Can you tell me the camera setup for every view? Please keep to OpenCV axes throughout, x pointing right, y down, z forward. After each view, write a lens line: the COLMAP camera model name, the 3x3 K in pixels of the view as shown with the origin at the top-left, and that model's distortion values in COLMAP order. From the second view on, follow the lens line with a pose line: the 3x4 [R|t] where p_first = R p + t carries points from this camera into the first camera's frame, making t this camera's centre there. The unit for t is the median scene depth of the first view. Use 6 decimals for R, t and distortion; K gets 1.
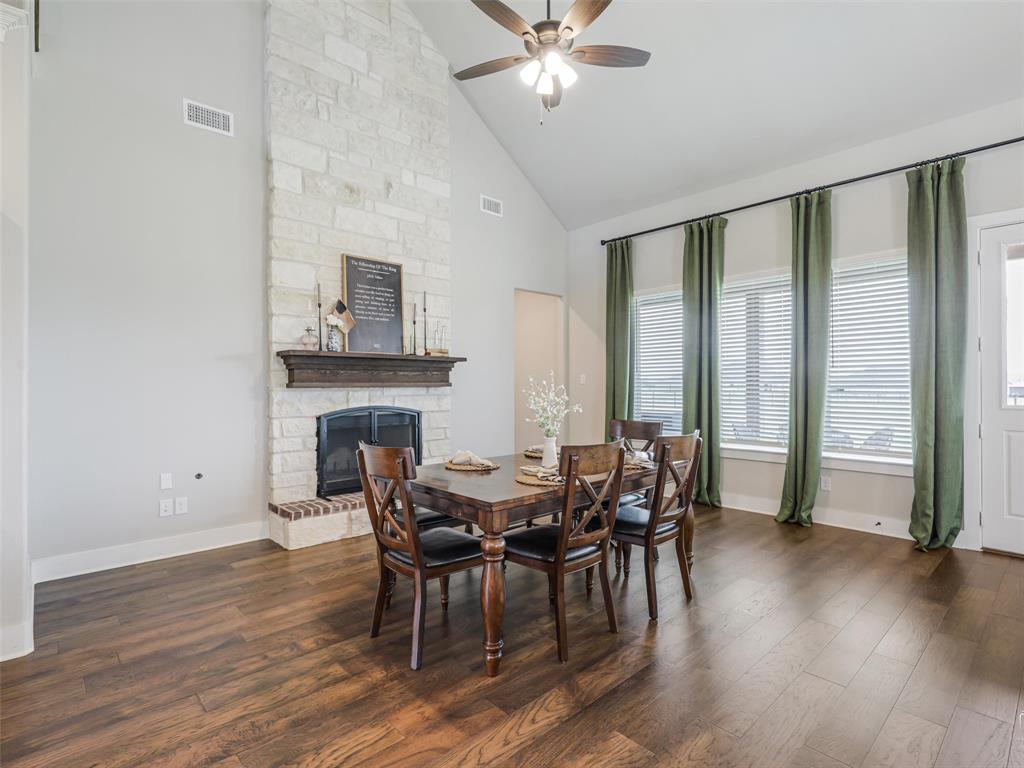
lens RADIAL K [[512.9, 0, 513.8], [0, 512.9, 388.1], [0, 0, 1]] dist [0.004418, -0.000086]
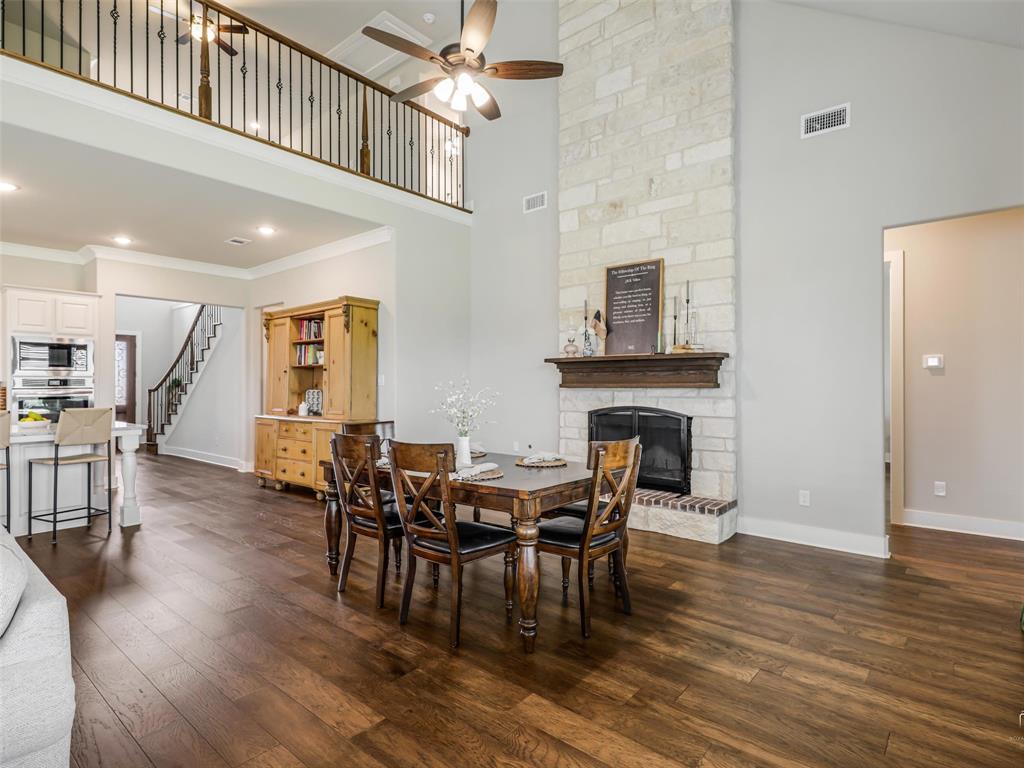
lens RADIAL K [[512.9, 0, 513.8], [0, 512.9, 388.1], [0, 0, 1]] dist [0.004418, -0.000086]
pose [[0.141595, 0.011600, -0.989857, 0.709540], [-0.003211, 0.999931, 0.011259, -0.012077], [0.989919, 0.001584, 0.141623, 0.616737]]
